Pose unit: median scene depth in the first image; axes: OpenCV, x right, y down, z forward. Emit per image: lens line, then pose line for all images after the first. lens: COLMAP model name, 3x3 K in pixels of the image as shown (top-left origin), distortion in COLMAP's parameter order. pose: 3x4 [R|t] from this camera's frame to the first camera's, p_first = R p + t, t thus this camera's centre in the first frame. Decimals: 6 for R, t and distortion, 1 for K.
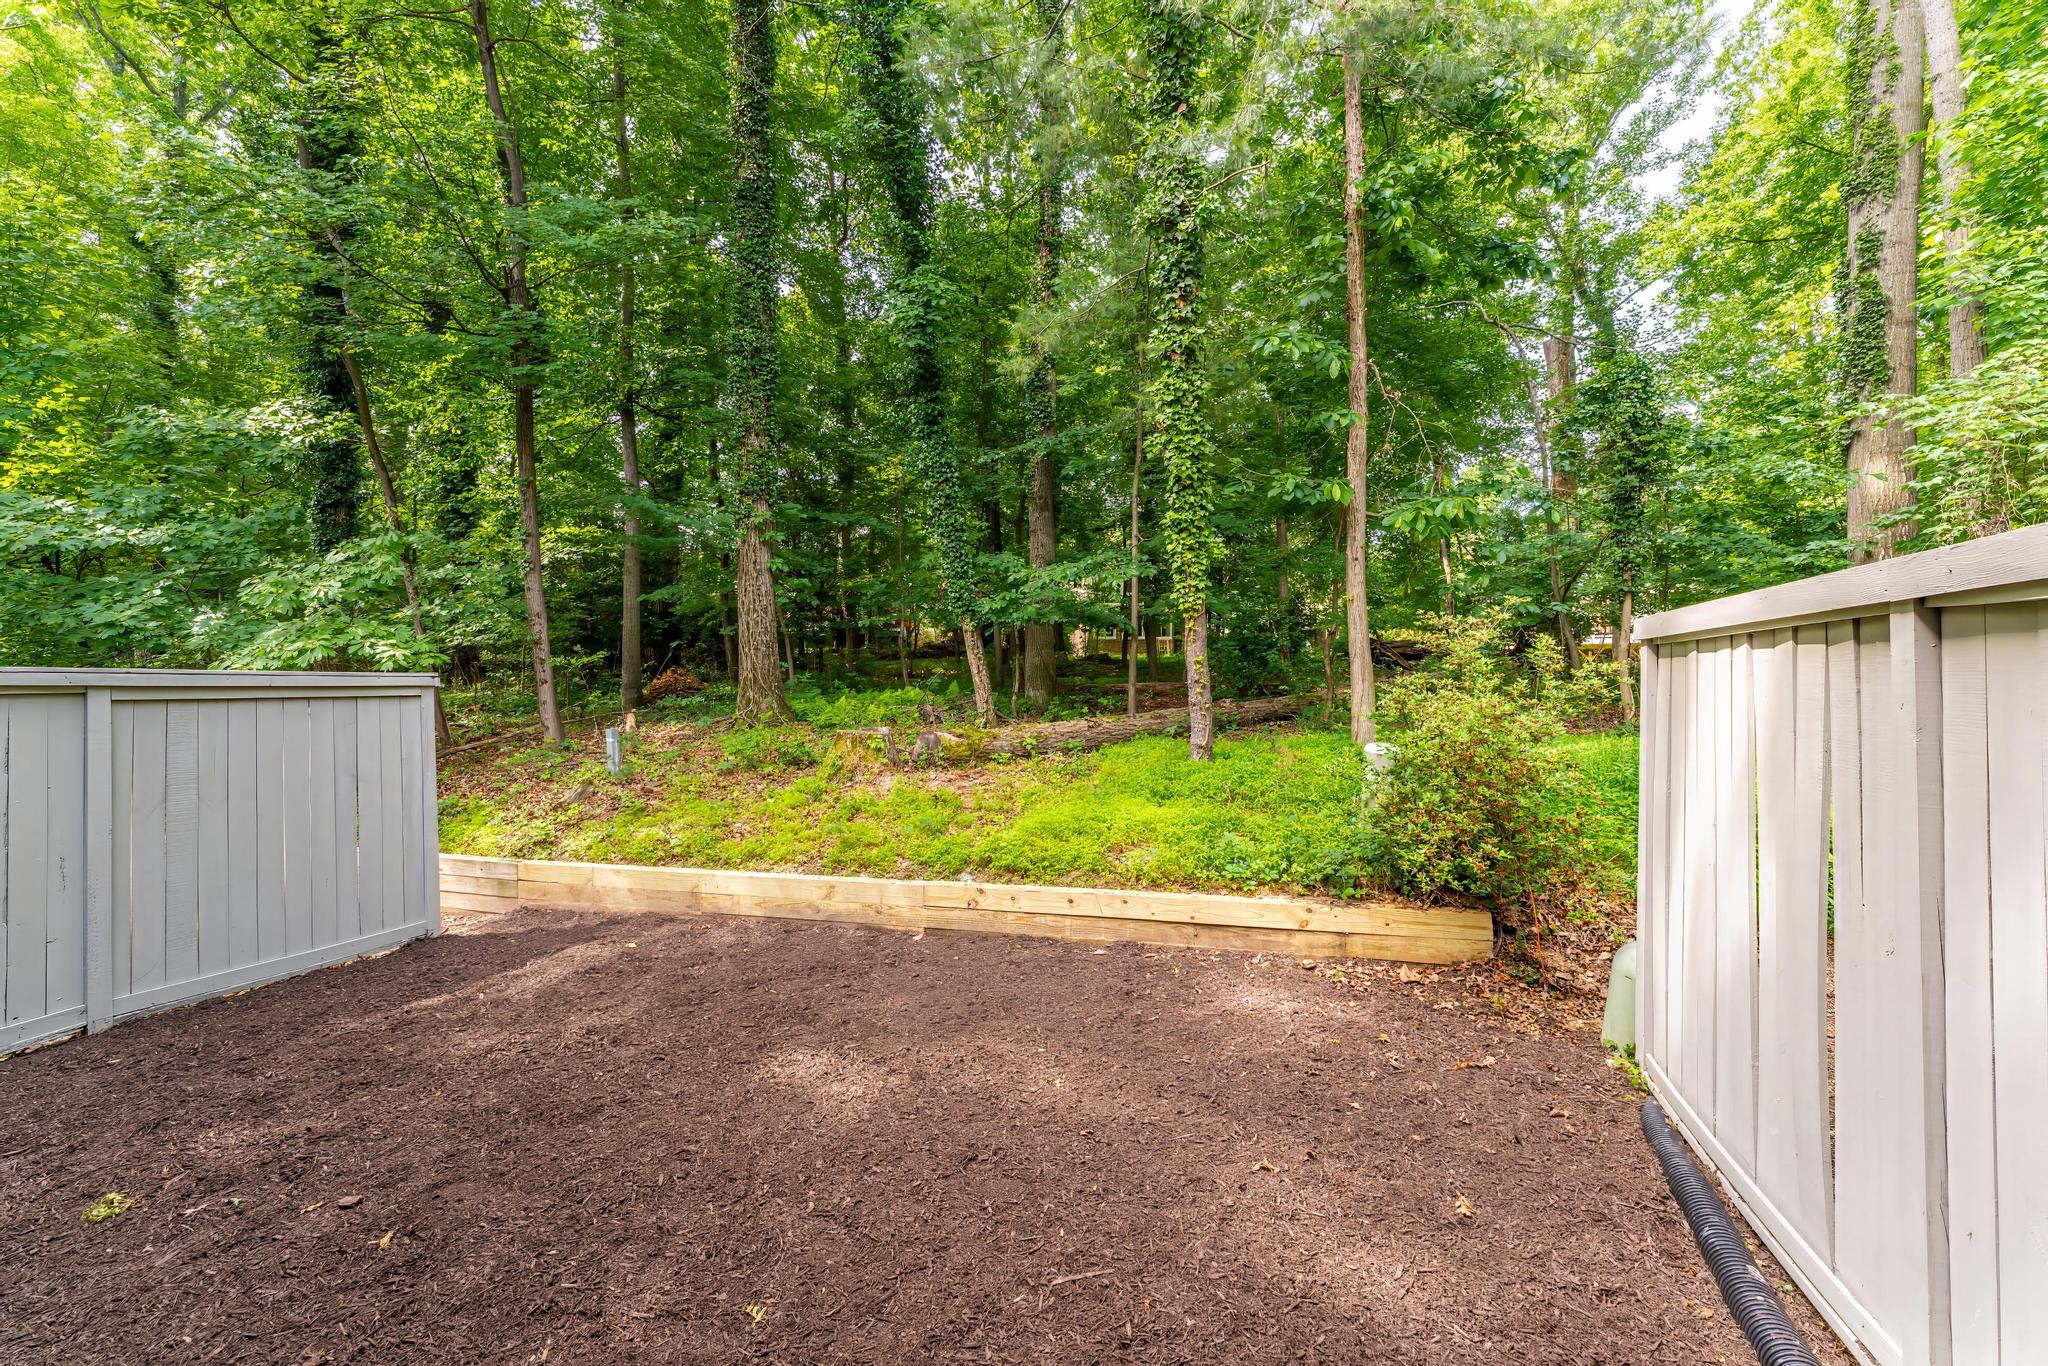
lens RADIAL K [[820.3, 0, 1031.4], [0, 820.3, 682.5], [0, 0, 1]] dist [-0.000923, -0.000243]
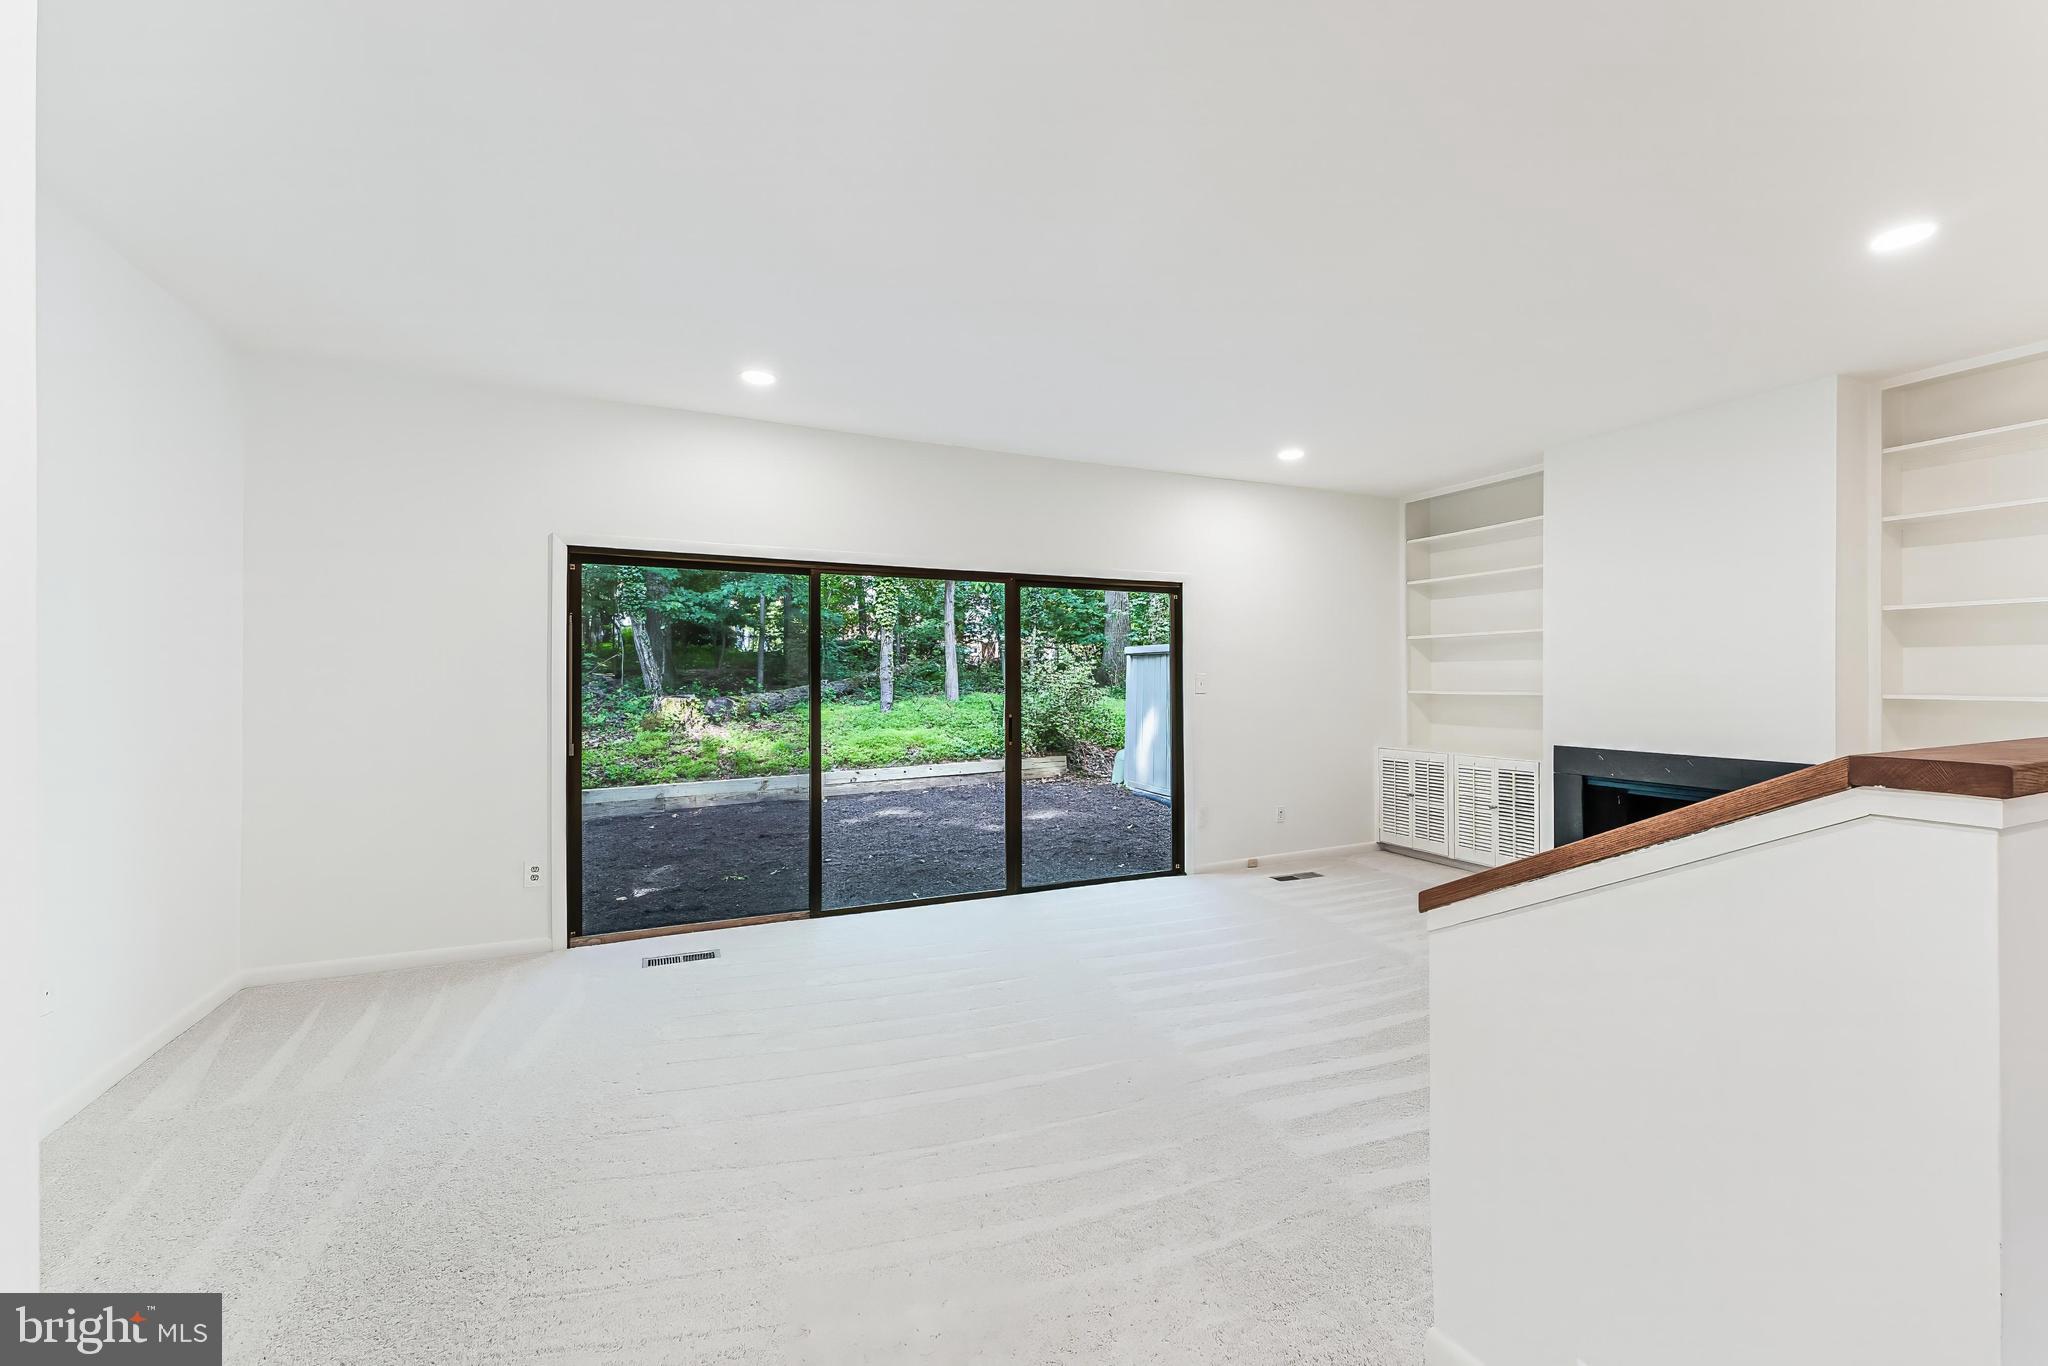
lens RADIAL K [[820.3, 0, 1031.4], [0, 820.3, 682.5], [0, 0, 1]] dist [-0.000923, -0.000243]
pose [[0.709346, 0.000034, 0.704861, -1.184638], [-0.006856, 0.999953, 0.006852, 0.029097], [-0.704828, -0.009693, 0.709312, -0.676856]]
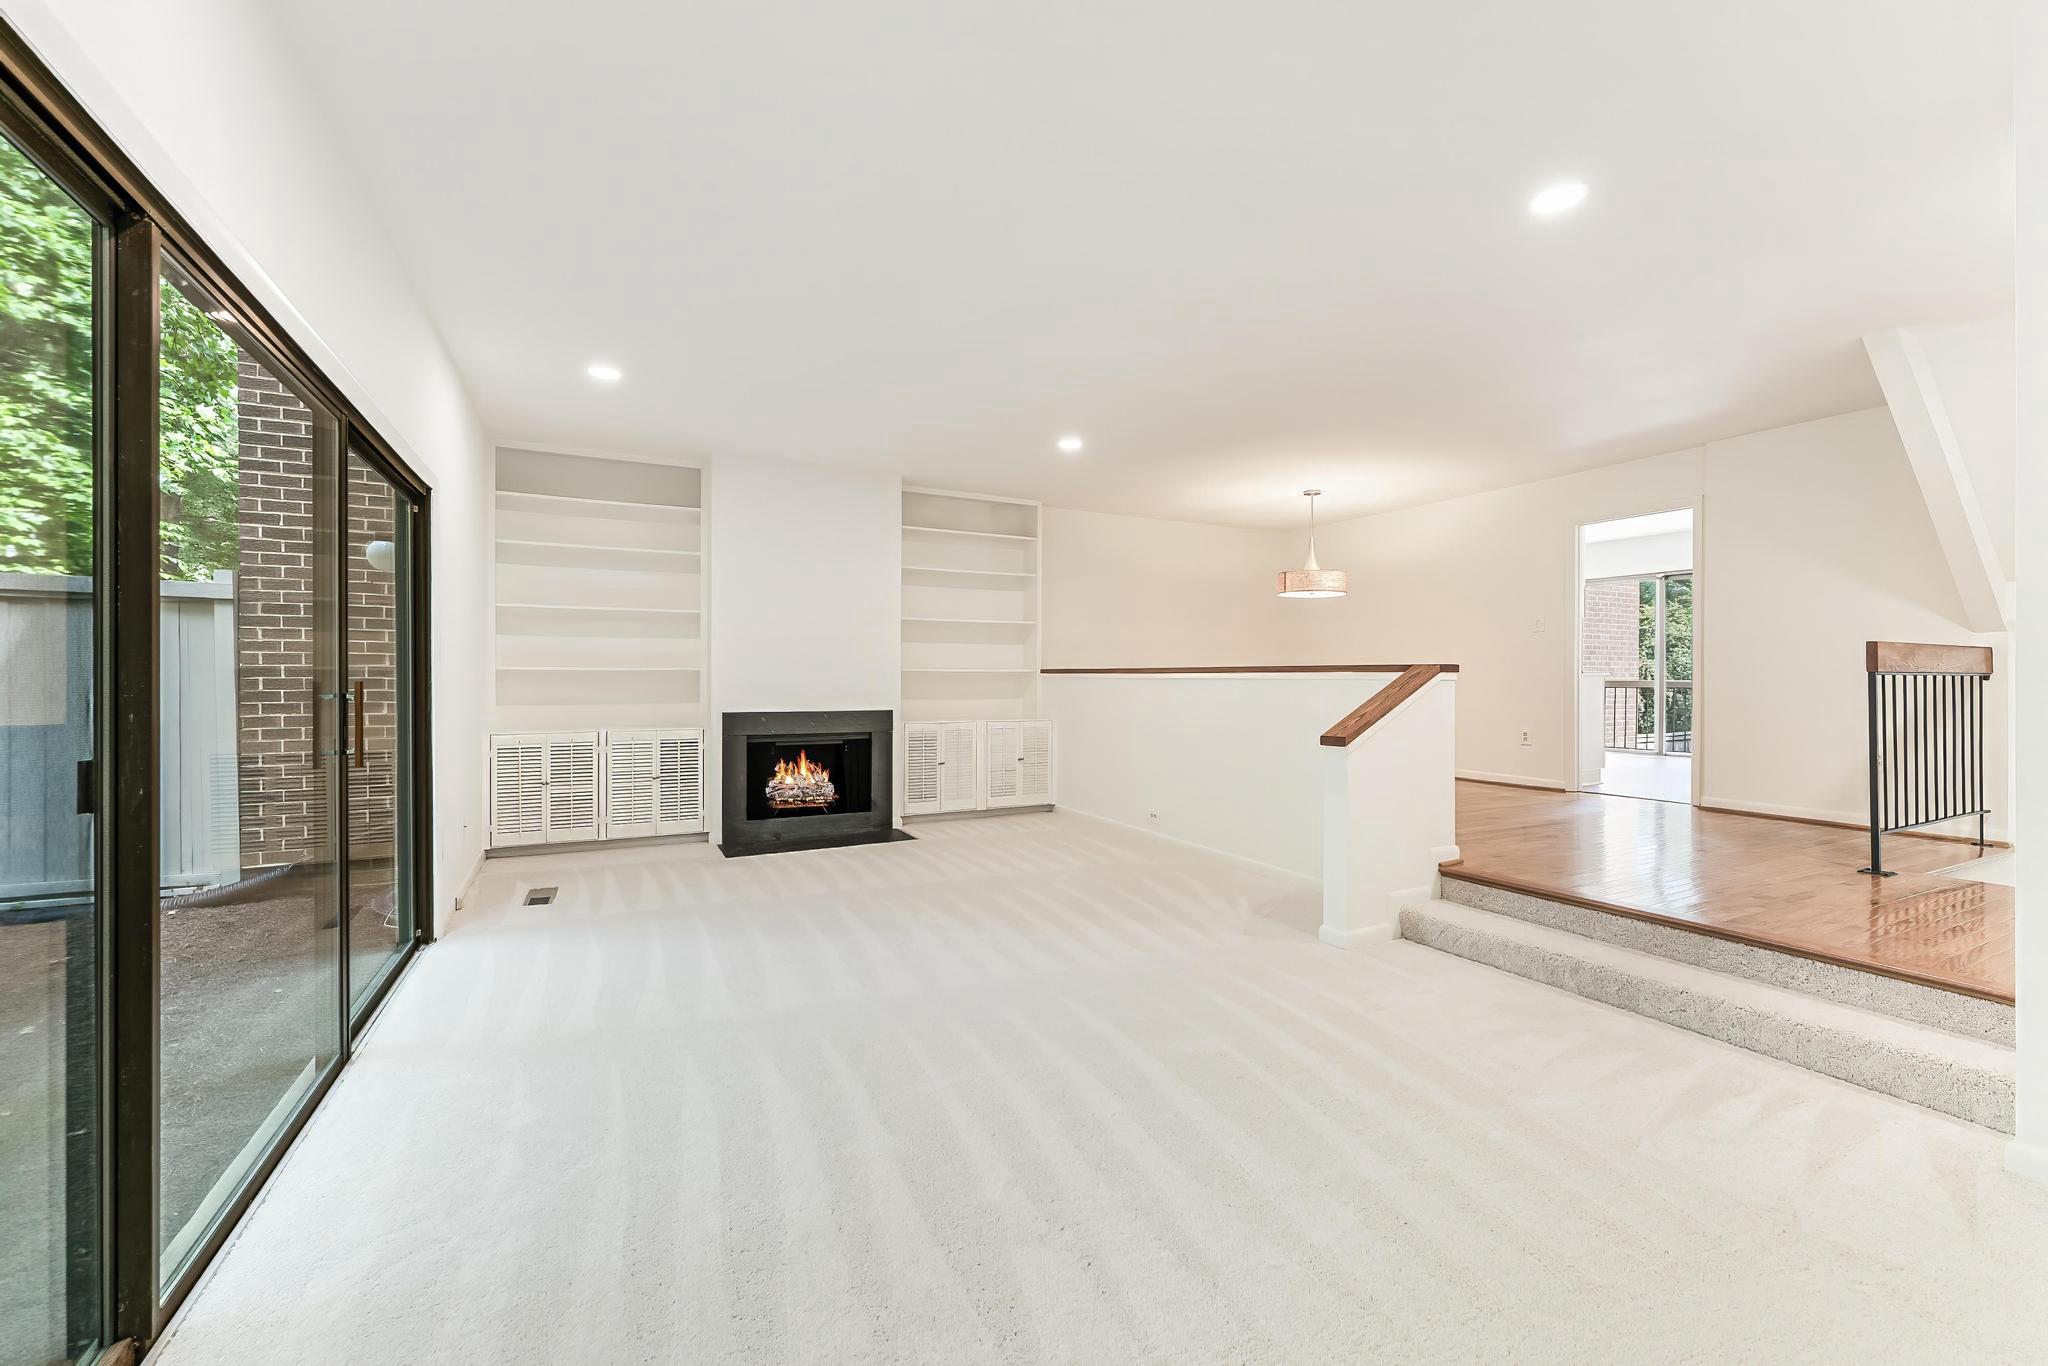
lens RADIAL K [[820.3, 0, 1031.4], [0, 820.3, 682.5], [0, 0, 1]] dist [-0.000923, -0.000243]
pose [[-0.735272, -0.000319, 0.677772, -1.132299], [-0.005755, 0.999967, -0.005772, 0.068496], [-0.677747, -0.008144, -0.735250, 0.105483]]
